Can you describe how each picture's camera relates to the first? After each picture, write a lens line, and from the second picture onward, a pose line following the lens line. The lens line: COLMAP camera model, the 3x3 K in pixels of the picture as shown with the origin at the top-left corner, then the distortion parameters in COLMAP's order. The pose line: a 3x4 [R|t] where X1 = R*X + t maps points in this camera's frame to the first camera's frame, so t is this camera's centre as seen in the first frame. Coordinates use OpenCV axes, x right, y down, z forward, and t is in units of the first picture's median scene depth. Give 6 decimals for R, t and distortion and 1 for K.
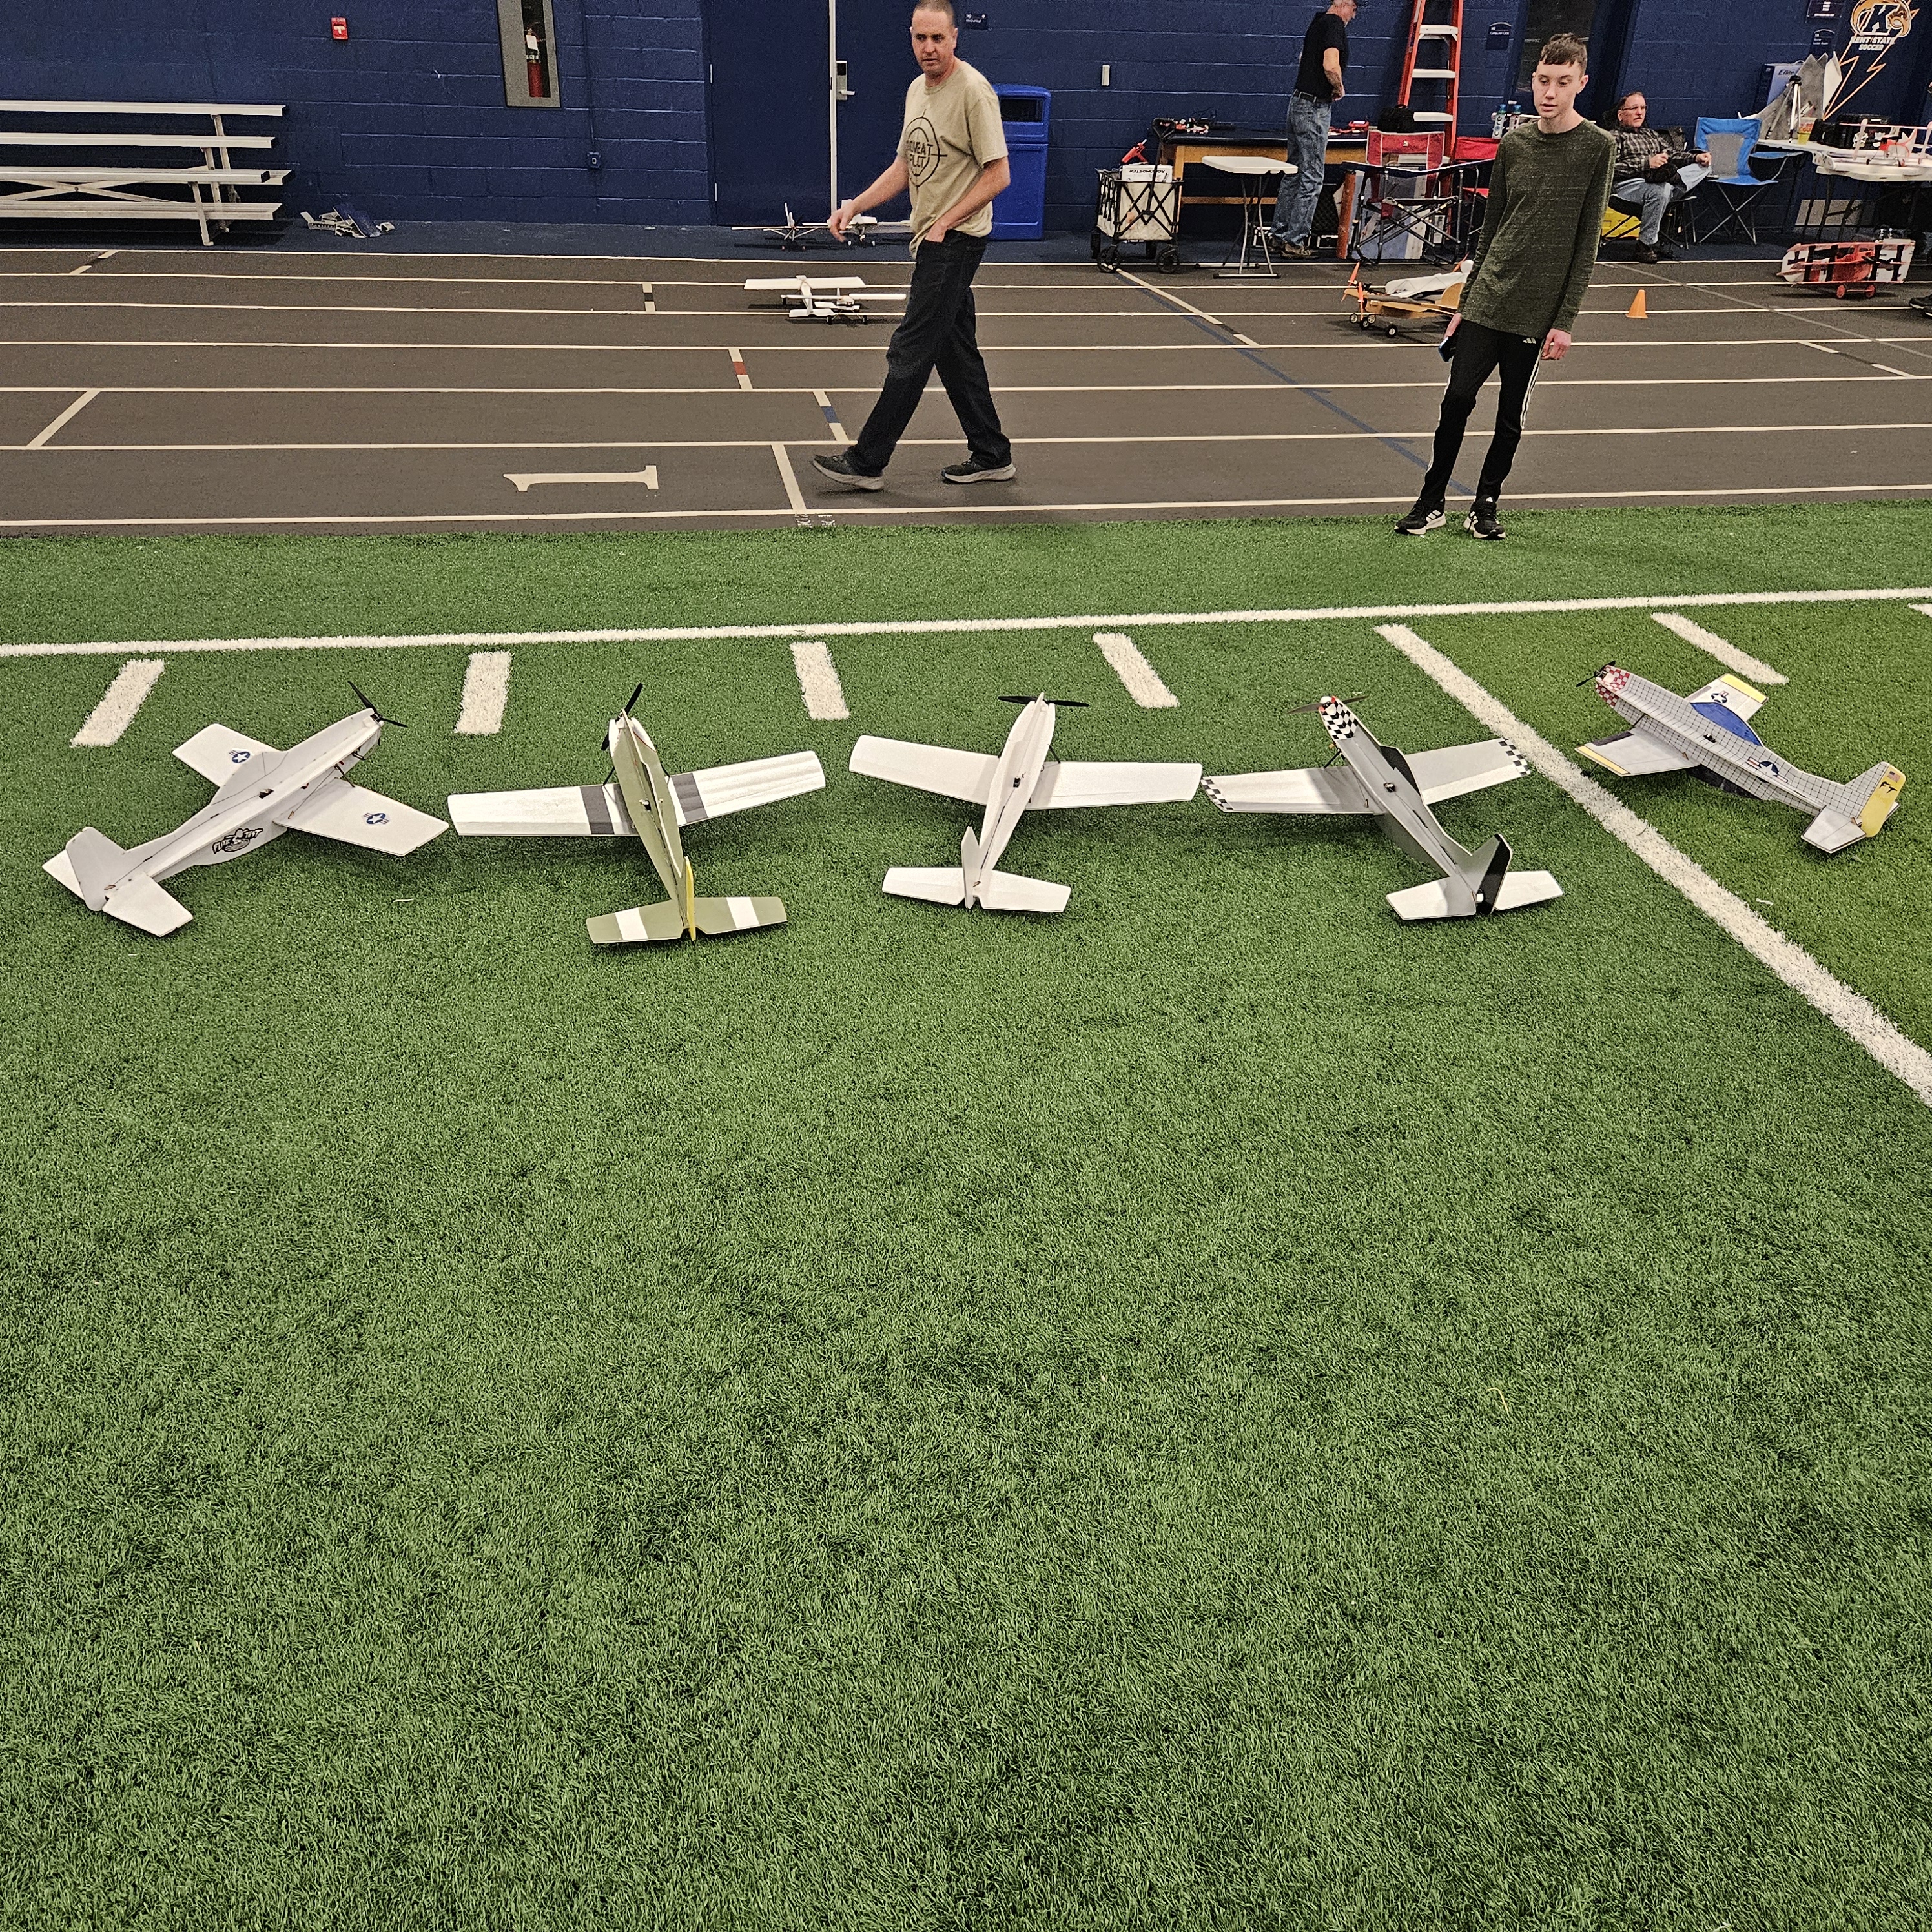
lens RADIAL K [[1686.9, 0, 956.7], [0, 1686.9, 963.5], [0, 0, 1]] dist [0.041027, -0.028316]
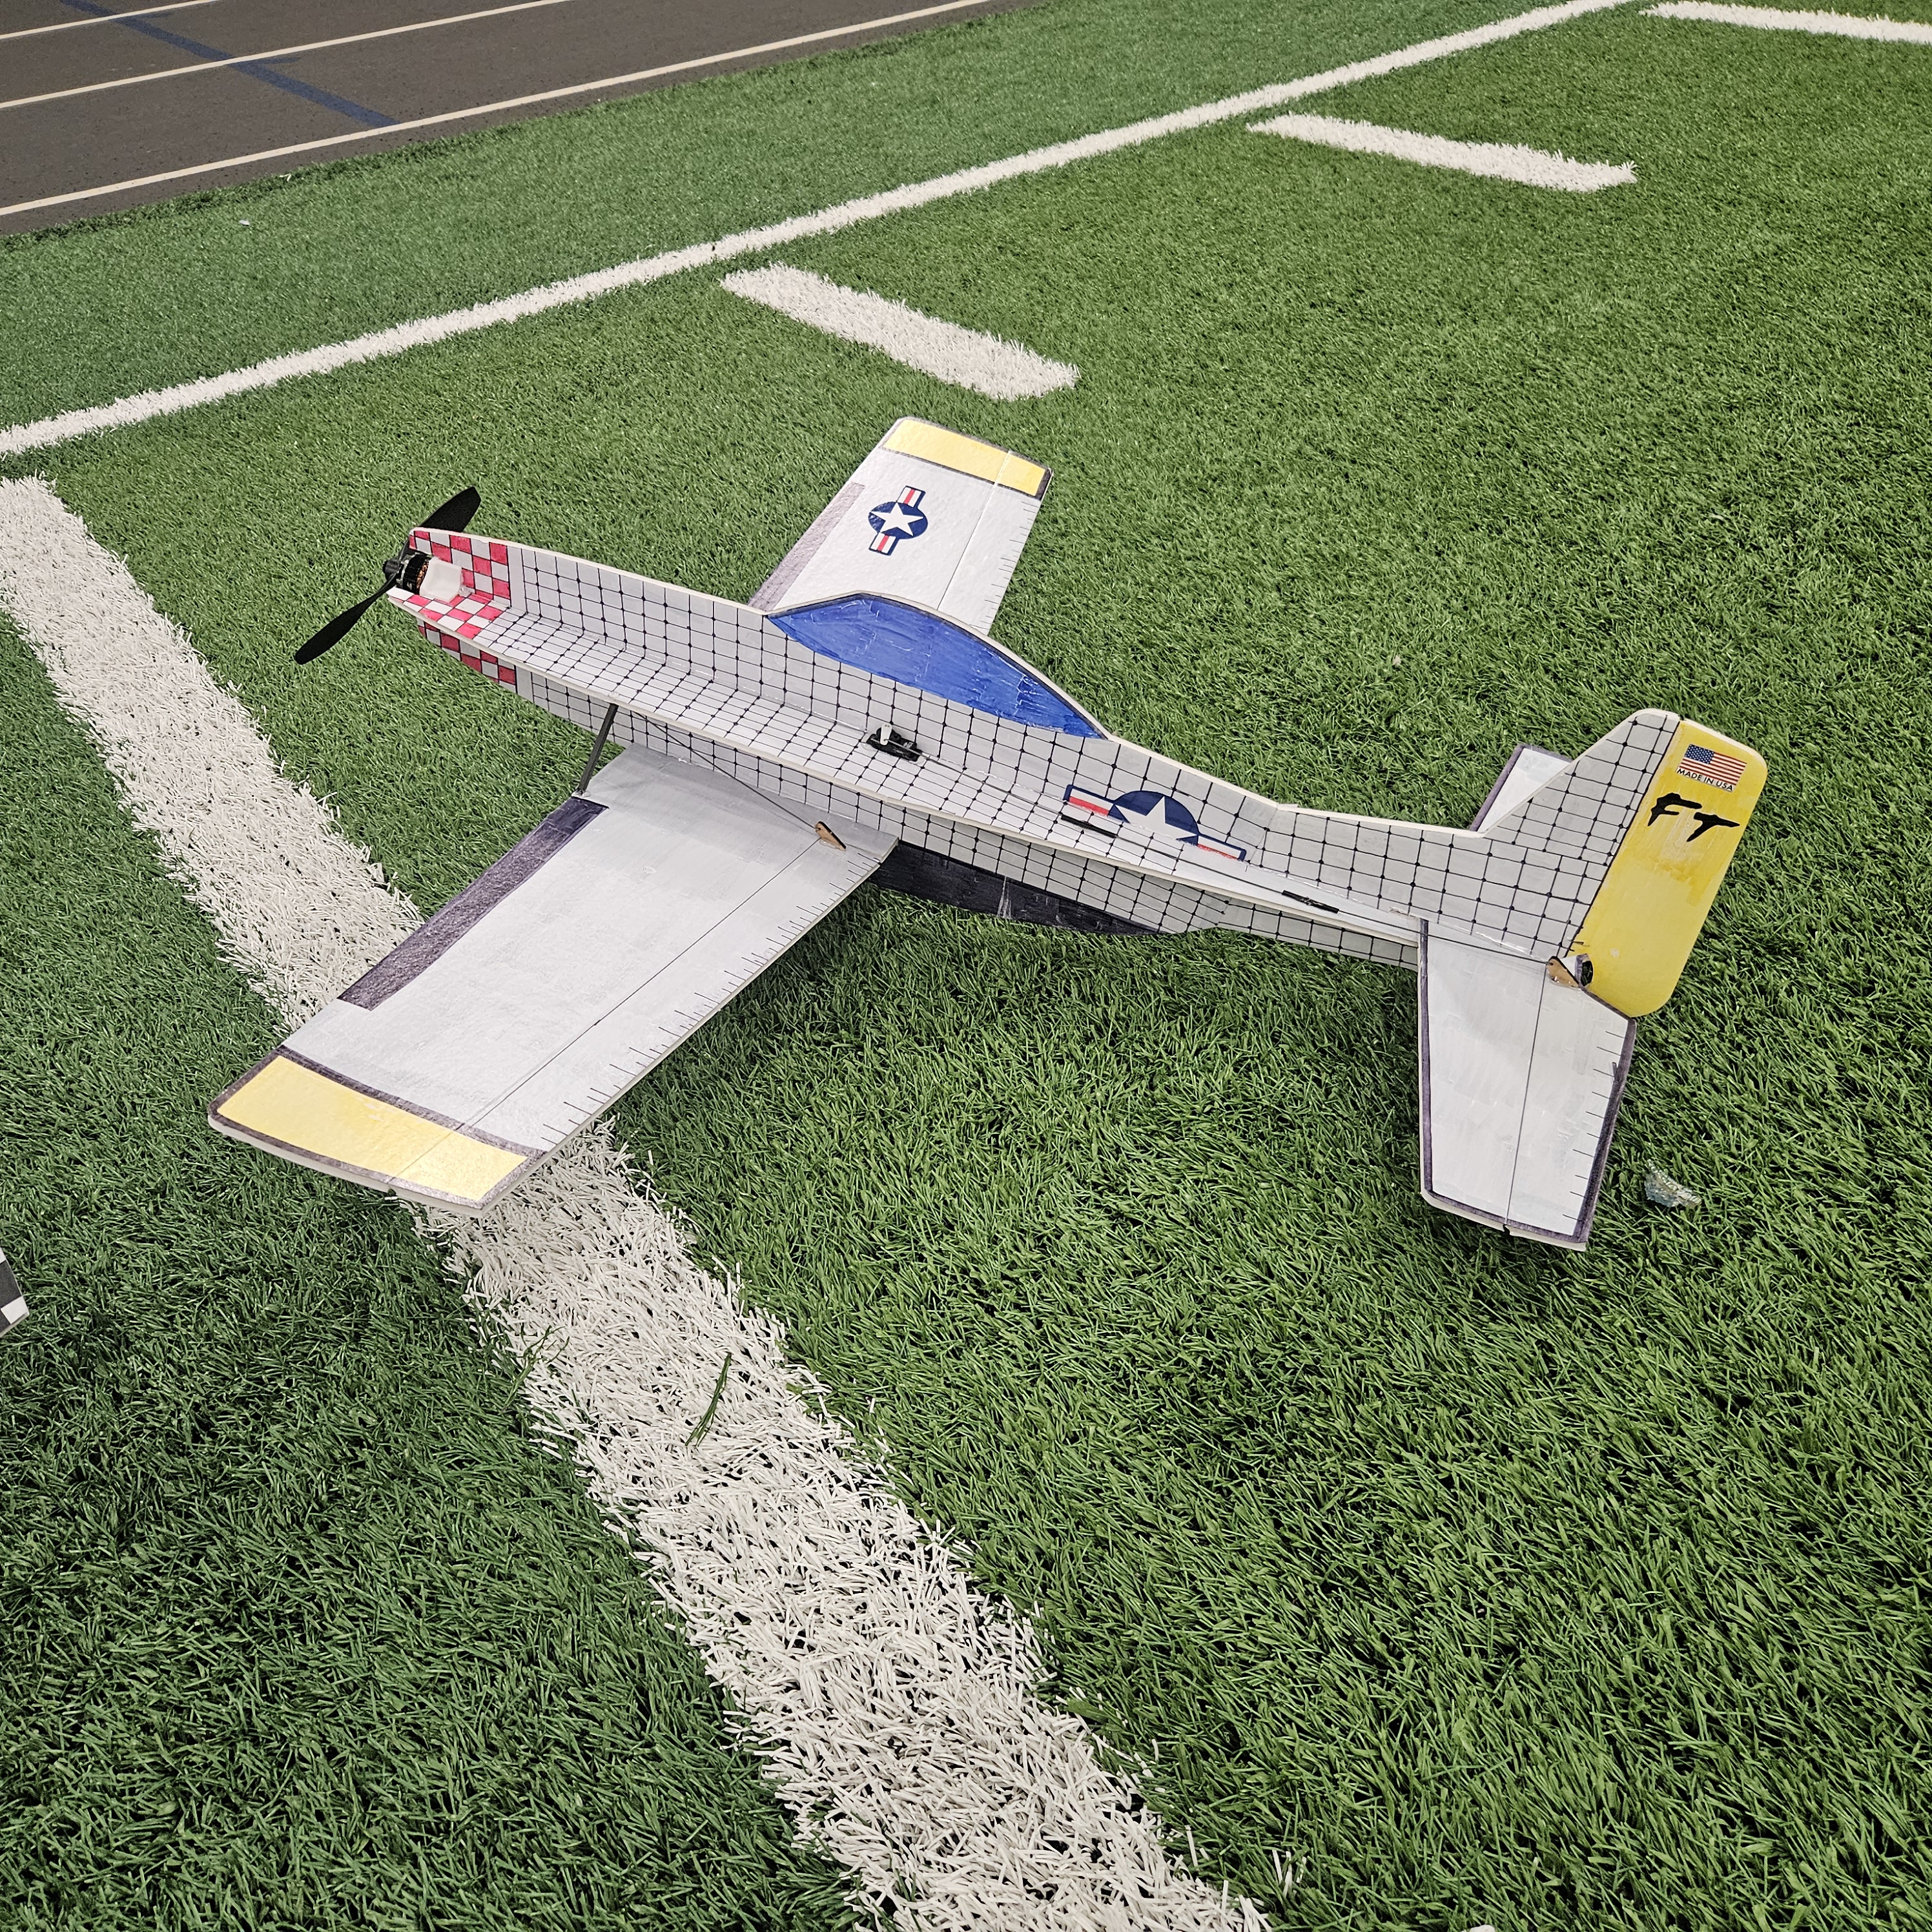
lens RADIAL K [[1686.9, 0, 960.6], [0, 1686.9, 972.1], [0, 0, 1]] dist [0.041027, -0.028316]
pose [[0.889616, -0.353946, 0.288627, 0.373787], [0.312079, 0.932526, 0.181665, -0.142494], [-0.333452, -0.071537, 0.940049, 0.778227]]
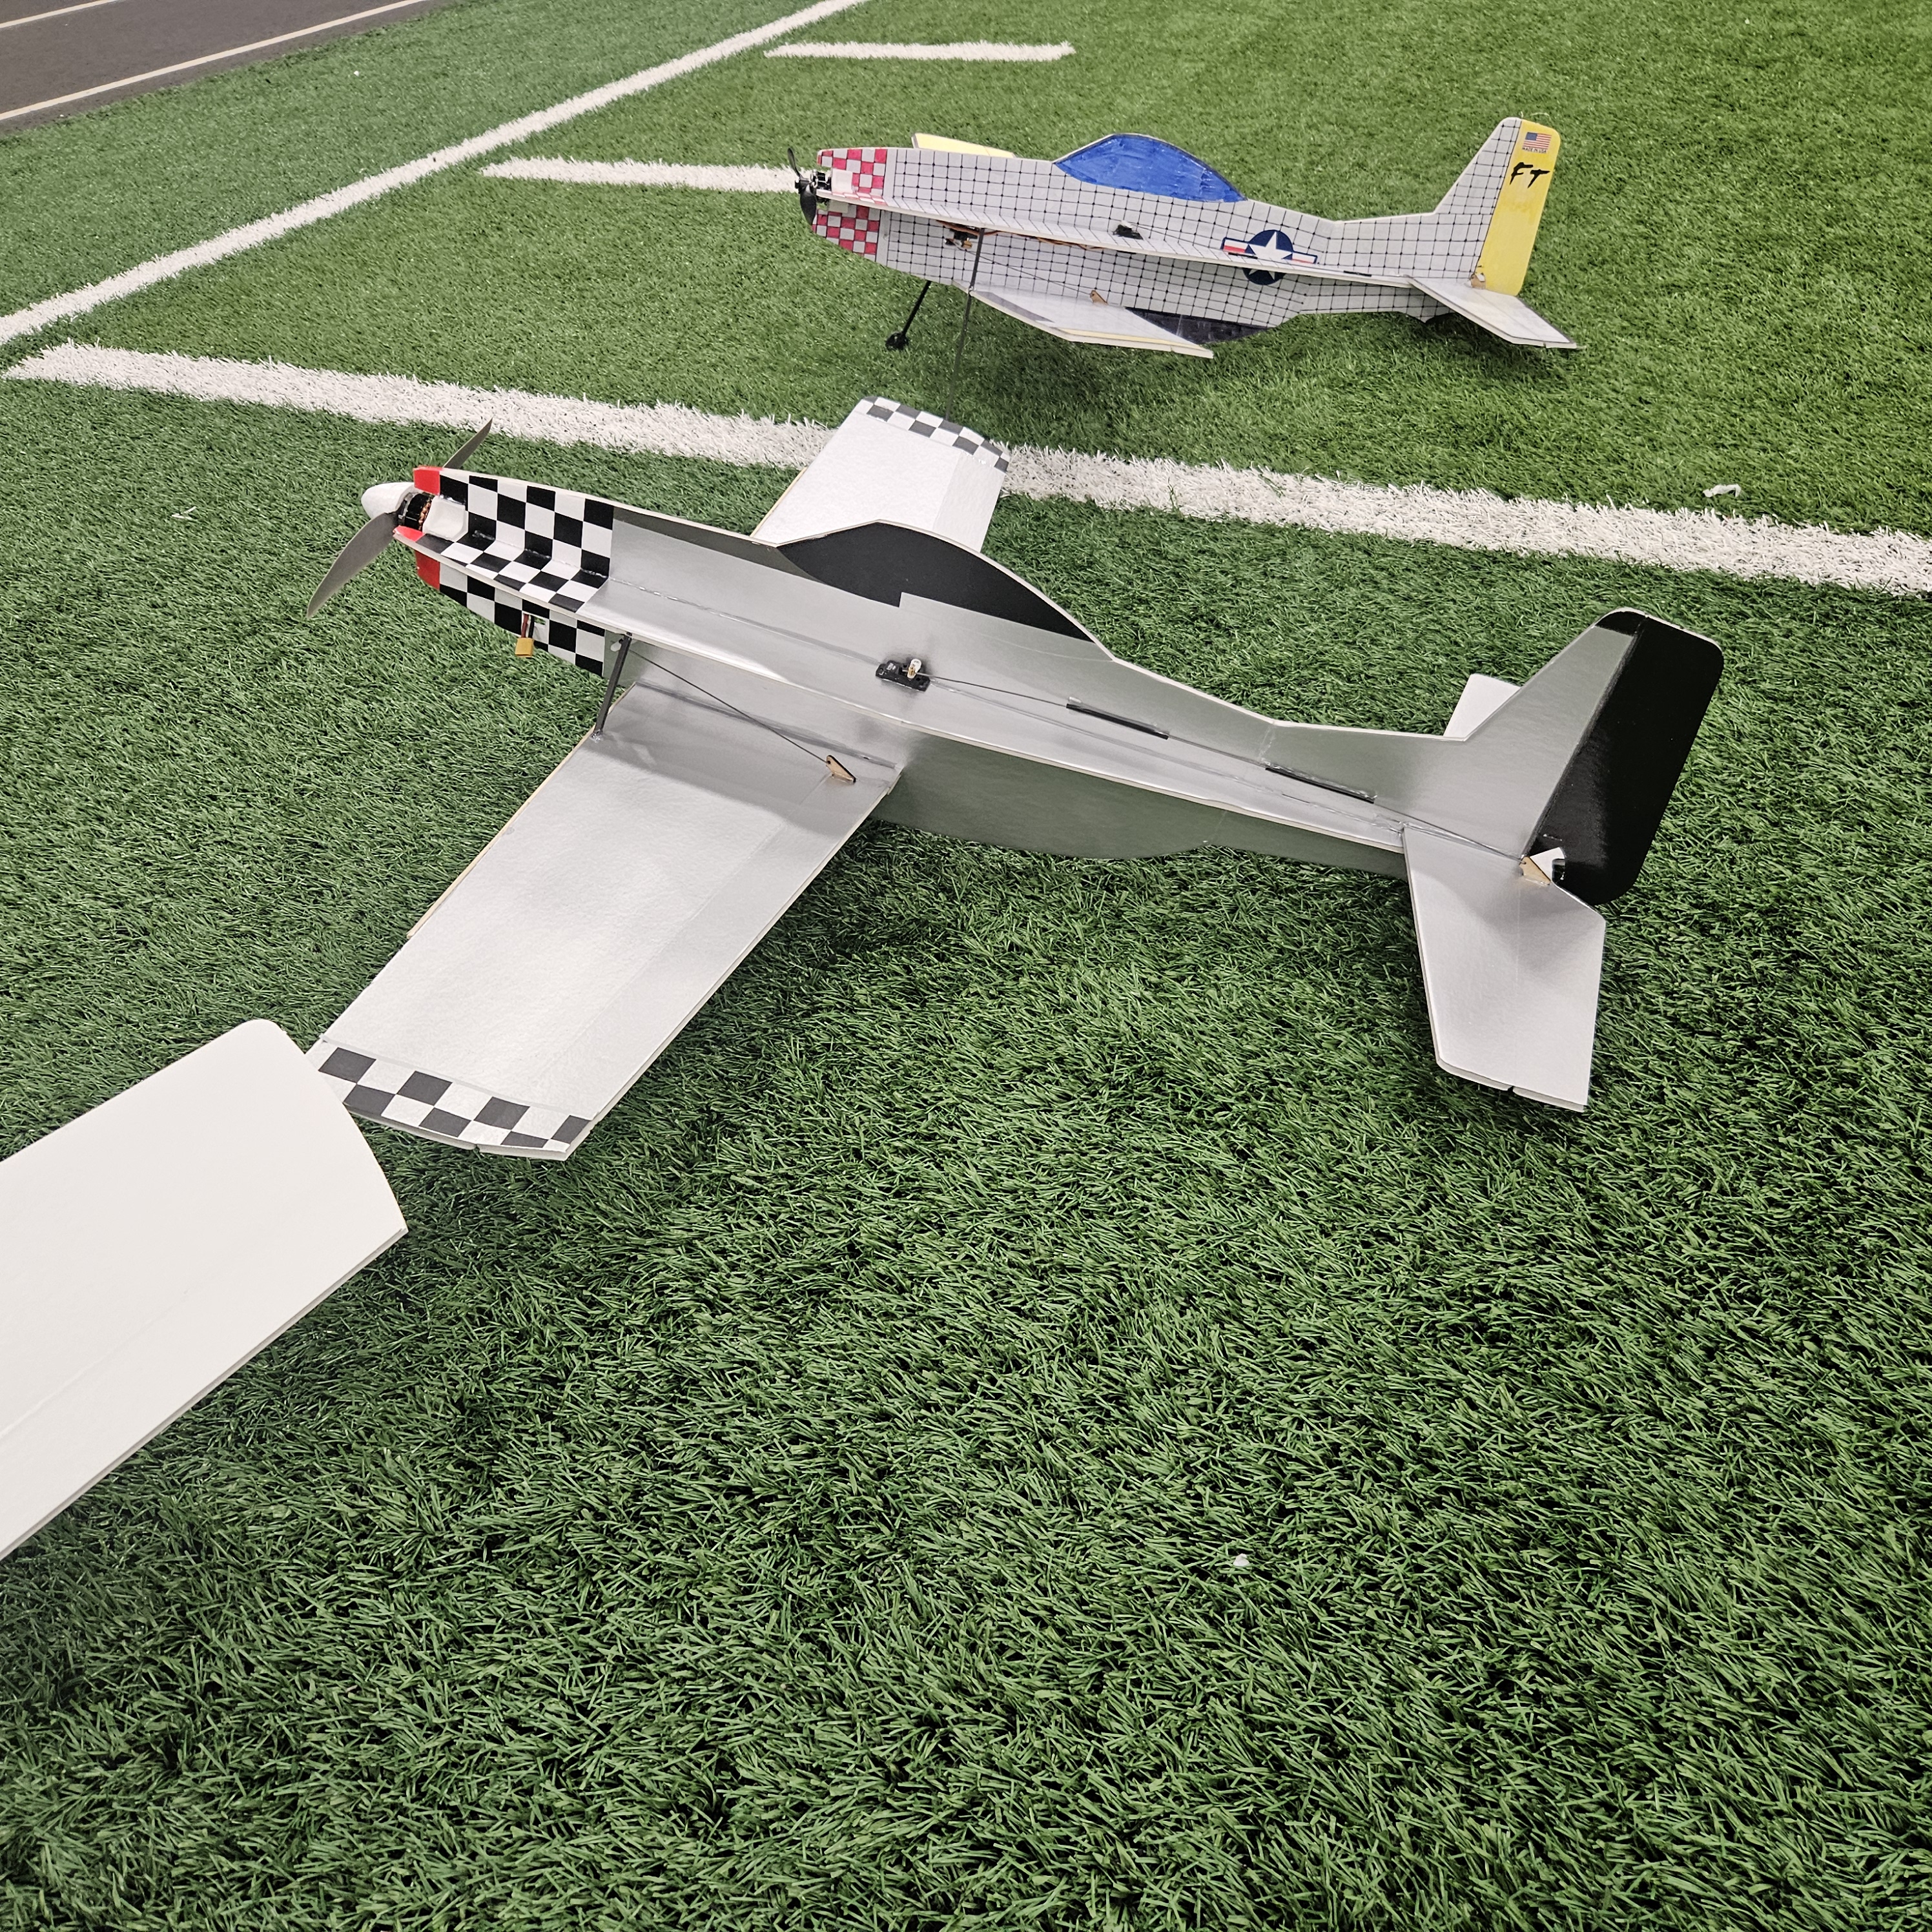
lens RADIAL K [[1686.9, 0, 962.0], [0, 1686.9, 959.5], [0, 0, 1]] dist [0.041027, -0.028316]
pose [[0.550472, -0.554664, 0.623962, 0.069637], [0.480567, 0.821671, 0.306451, -0.133215], [-0.682669, 0.131163, 0.718860, 0.757464]]
